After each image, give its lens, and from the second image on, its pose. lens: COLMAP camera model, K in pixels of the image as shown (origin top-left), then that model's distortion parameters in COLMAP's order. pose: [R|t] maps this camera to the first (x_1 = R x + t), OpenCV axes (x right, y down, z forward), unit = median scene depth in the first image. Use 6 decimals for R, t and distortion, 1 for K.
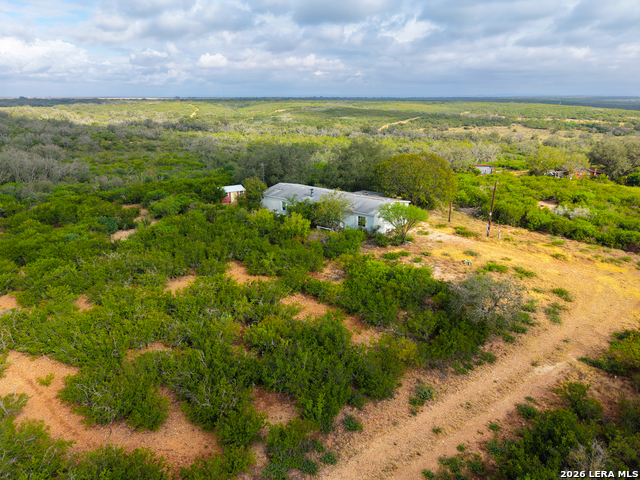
lens RADIAL K [[457.3, 0, 319.0], [0, 457.3, 242.0], [0, 0, 1]] dist [0.018277, -0.020175]
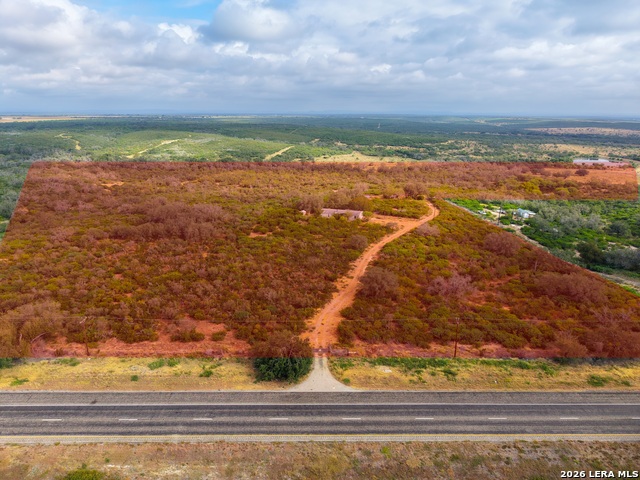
lens RADIAL K [[457.3, 0, 316.0], [0, 457.3, 233.8], [0, 0, 1]] dist [0.018277, -0.020175]
pose [[0.943245, -0.093402, 0.318692, -0.767426], [0.107826, 0.993779, -0.027882, 0.087029], [-0.314105, 0.060662, 0.947448, -1.343714]]
